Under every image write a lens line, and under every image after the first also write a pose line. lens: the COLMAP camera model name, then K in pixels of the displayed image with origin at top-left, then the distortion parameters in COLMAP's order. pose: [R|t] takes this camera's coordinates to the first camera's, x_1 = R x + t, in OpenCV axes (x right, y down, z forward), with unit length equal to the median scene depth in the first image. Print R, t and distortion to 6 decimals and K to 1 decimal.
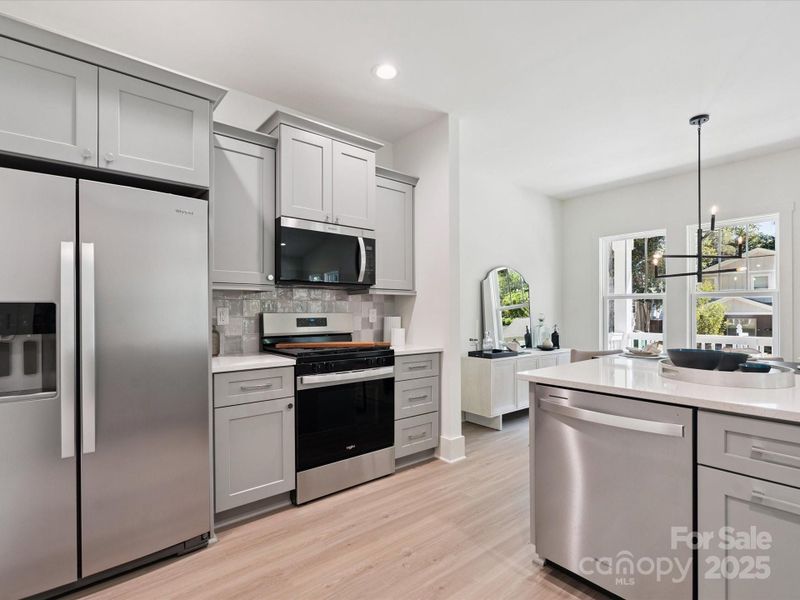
lens RADIAL K [[396.0, 0, 404.4], [0, 396.0, 307.9], [0, 0, 1]] dist [-0.001500, 0.001544]
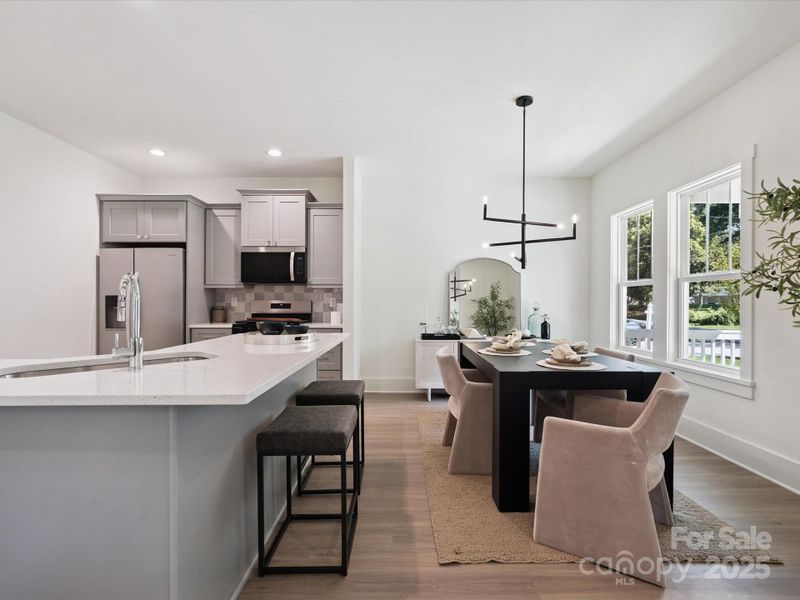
lens RADIAL K [[396.0, 0, 399.0], [0, 396.0, 299.4], [0, 0, 1]] dist [-0.001500, 0.001544]
pose [[0.764186, -0.000365, -0.644996, 1.224655], [0.001159, 0.999999, 0.000807, 0.008599], [0.644995, -0.001365, 0.764185, 0.068059]]
